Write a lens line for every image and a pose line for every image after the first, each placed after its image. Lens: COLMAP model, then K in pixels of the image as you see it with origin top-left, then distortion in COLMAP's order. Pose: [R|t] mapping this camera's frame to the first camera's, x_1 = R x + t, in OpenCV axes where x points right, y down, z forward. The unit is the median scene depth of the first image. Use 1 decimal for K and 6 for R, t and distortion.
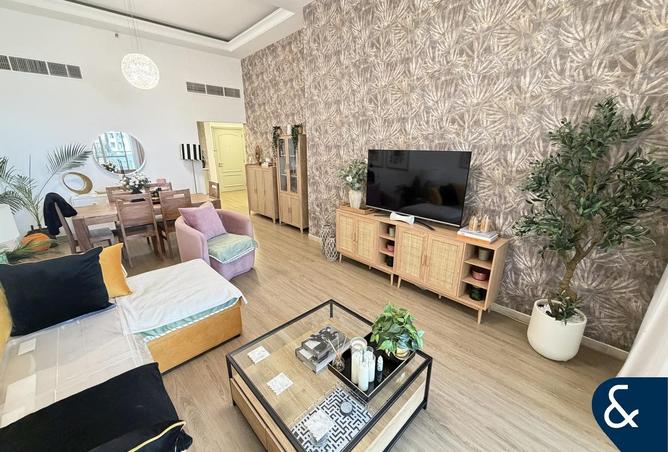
lens RADIAL K [[273.9, 0, 334.0], [0, 273.9, 226.0], [0, 0, 1]] dist [-0.000408, -0.000060]
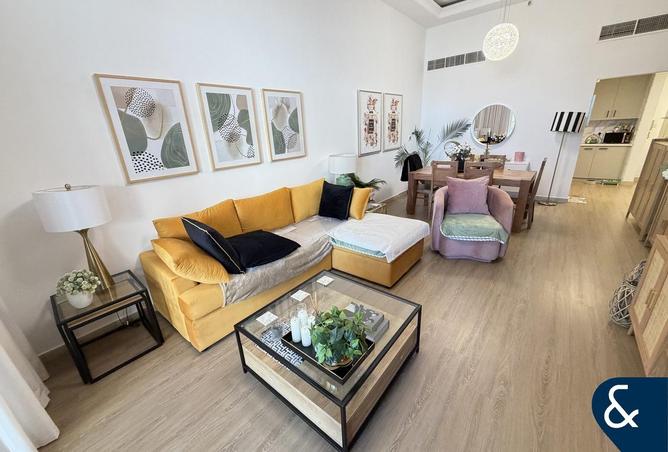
lens RADIAL K [[263.2, 0, 334.0], [0, 263.2, 226.0], [0, 0, 1]] dist [0.016185, 0.000014]
pose [[0.097866, 0.348161, -0.932312, 0.404537], [-0.242288, 0.916958, 0.316994, -0.099630], [0.965256, 0.194865, 0.174095, 0.350800]]
